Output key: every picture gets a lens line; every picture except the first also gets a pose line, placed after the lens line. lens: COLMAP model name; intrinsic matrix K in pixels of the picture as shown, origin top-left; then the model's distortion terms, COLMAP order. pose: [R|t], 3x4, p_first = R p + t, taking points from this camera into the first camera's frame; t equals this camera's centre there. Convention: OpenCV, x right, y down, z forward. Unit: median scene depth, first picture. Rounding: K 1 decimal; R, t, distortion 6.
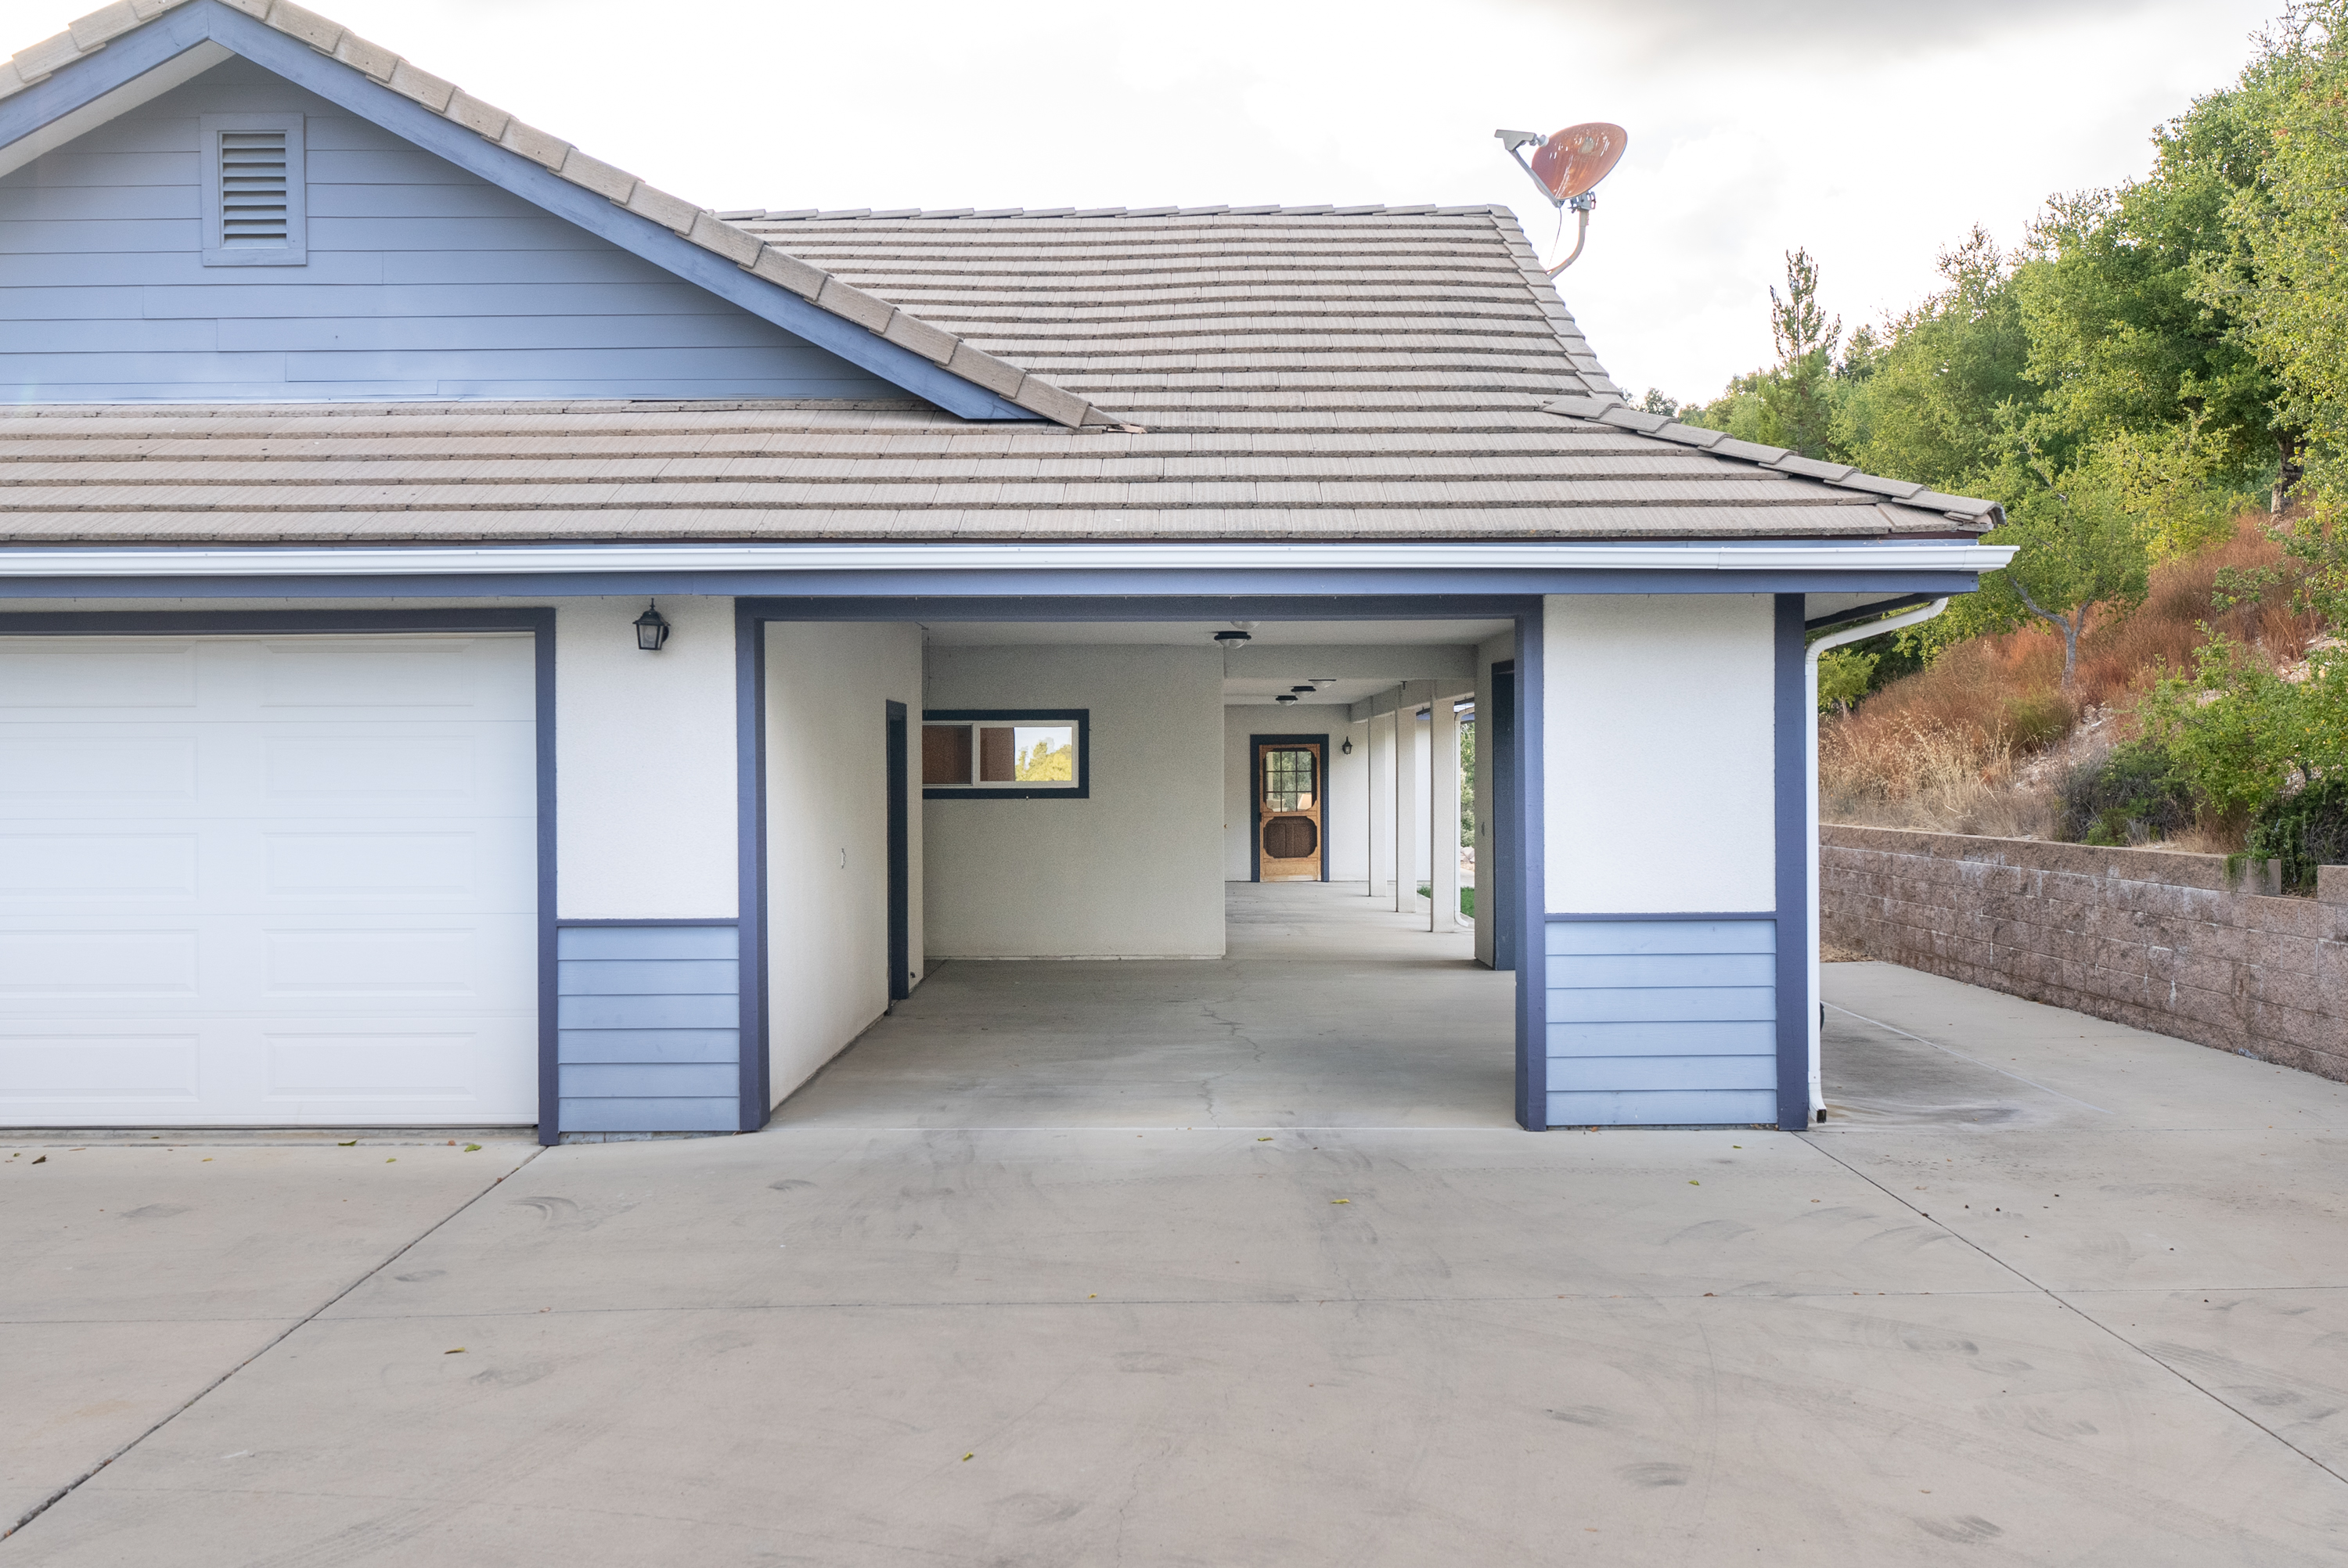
lens RADIAL K [[2619.8, 0, 1174.2], [0, 2619.8, 779.5], [0, 0, 1]] dist [0.021663, 0.000000]
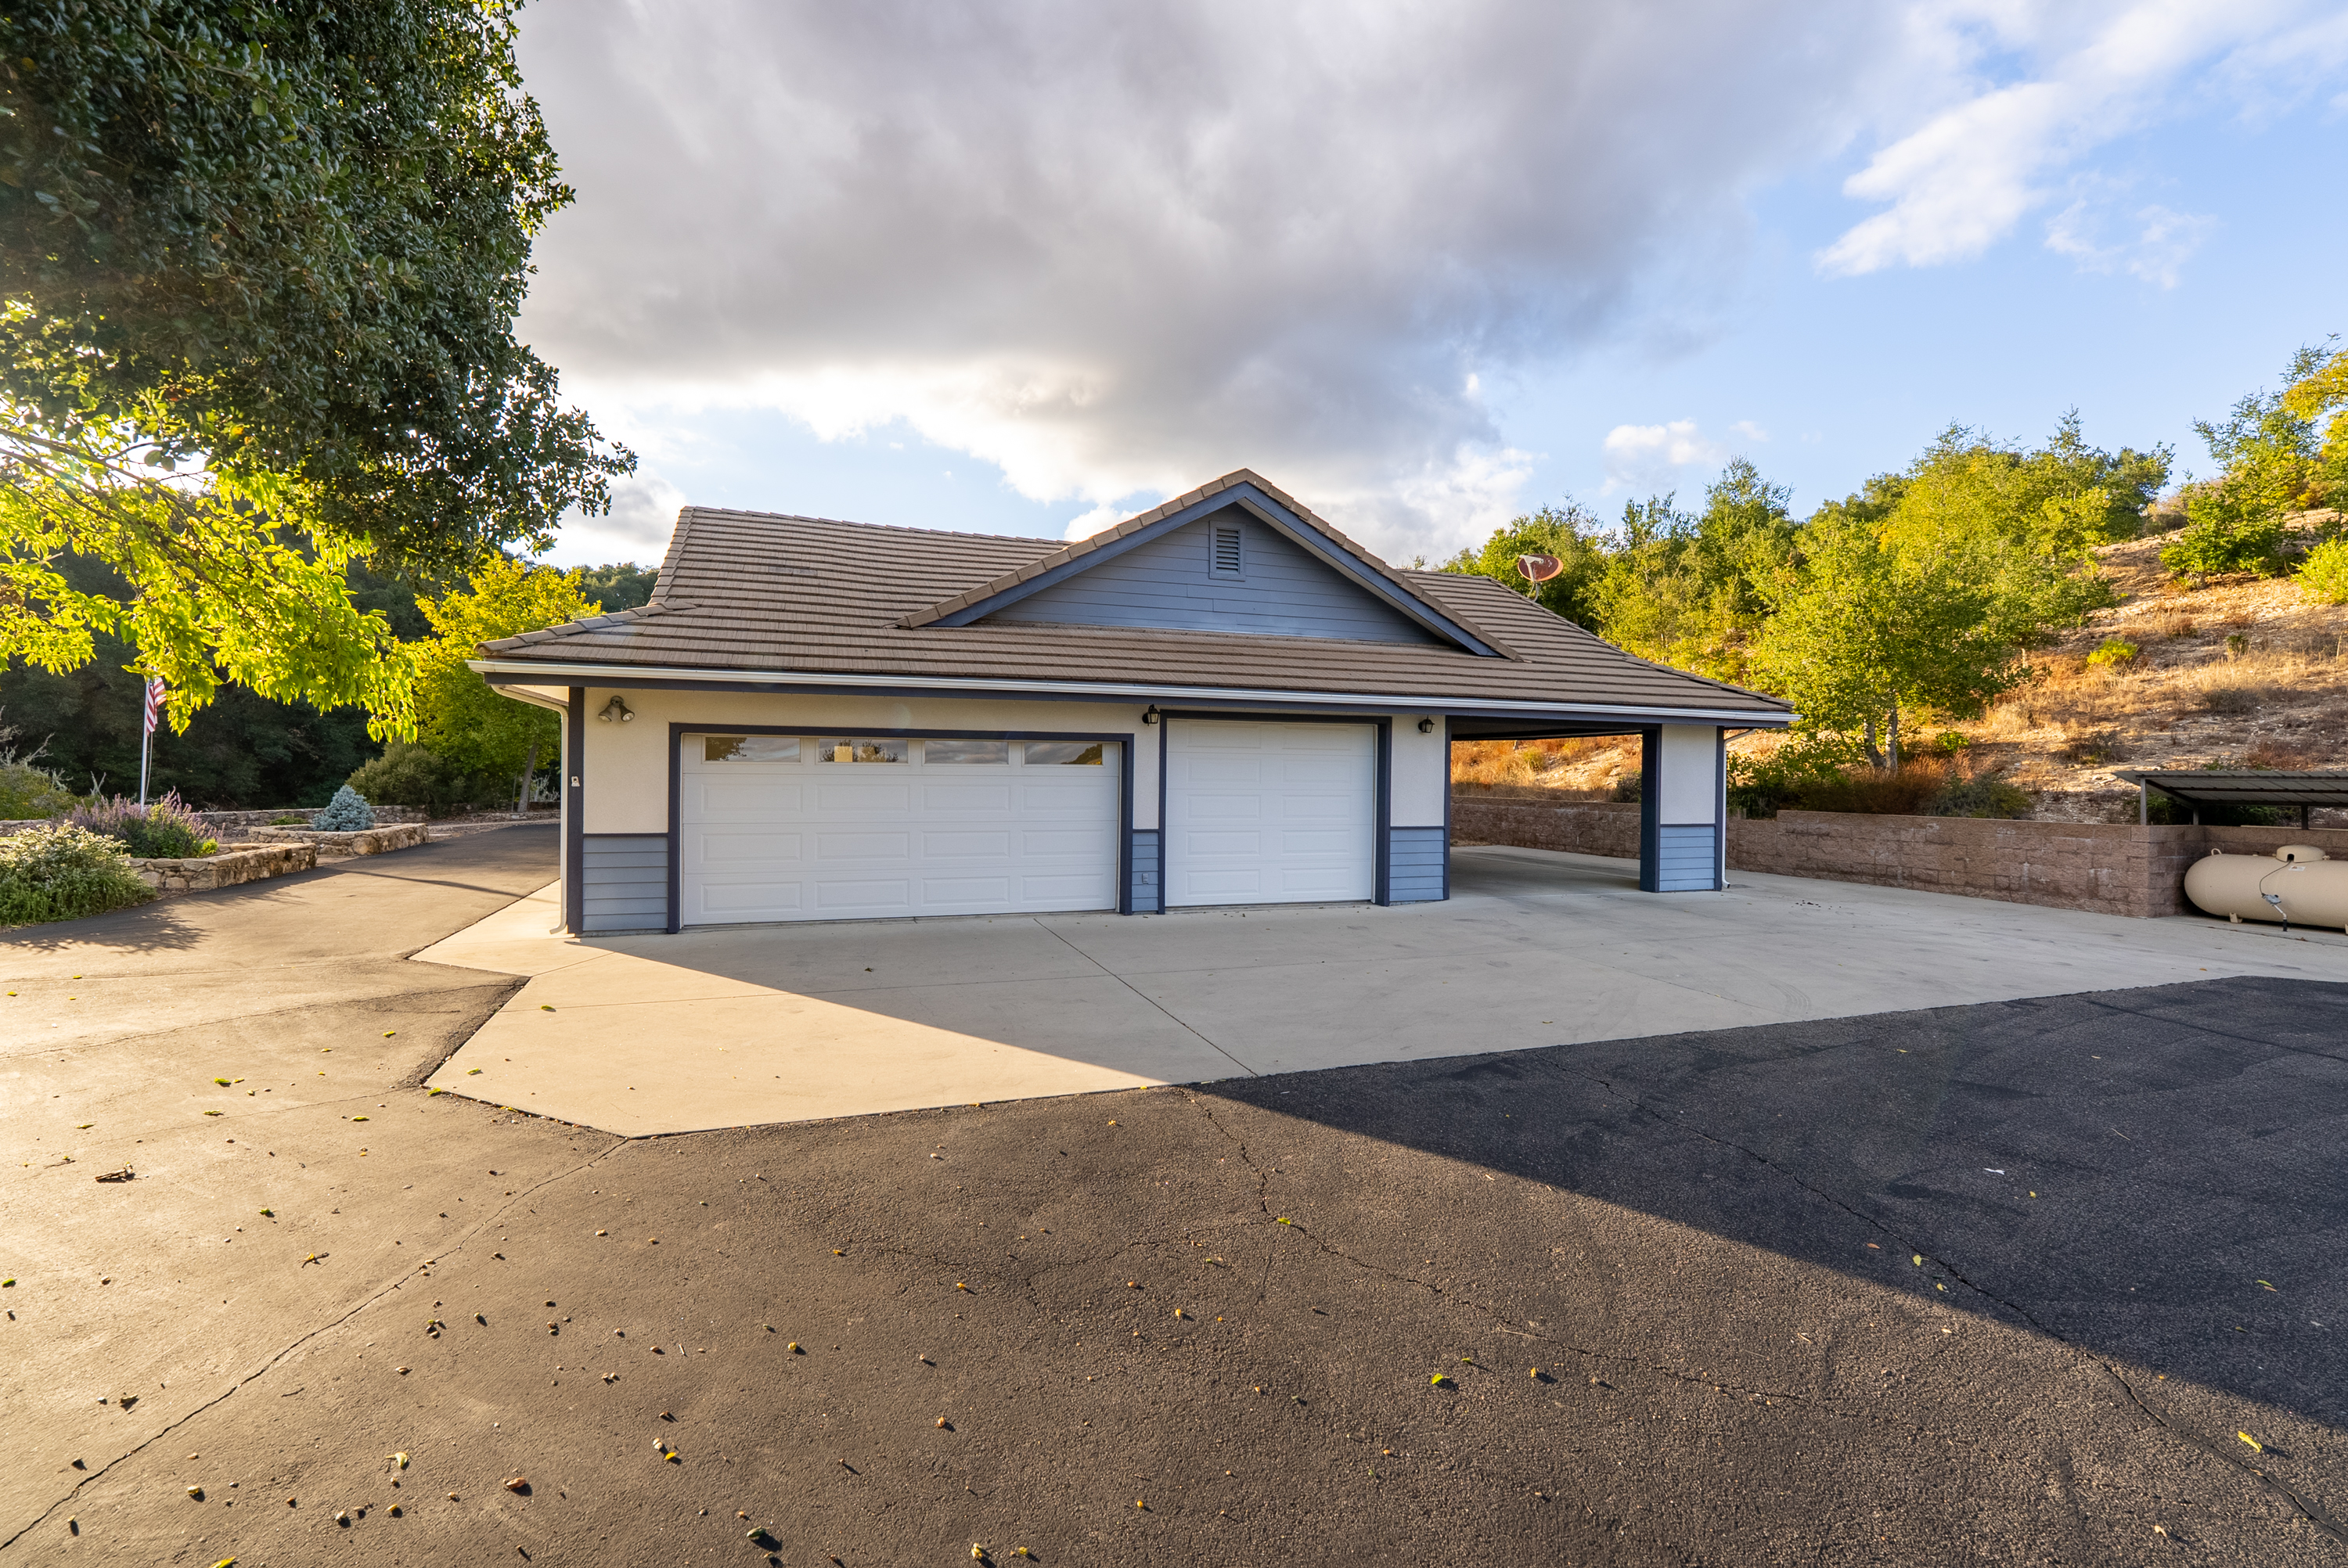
lens RADIAL K [[1071.1, 0, 1176.9], [0, 1071.1, 793.6], [0, 0, 1]] dist [-0.001113, 0.000003]
pose [[0.928958, 0.011836, 0.369997, -0.795894], [-0.017725, 0.999765, 0.012520, 0.007000], [-0.369761, -0.018188, 0.928949, 0.012231]]
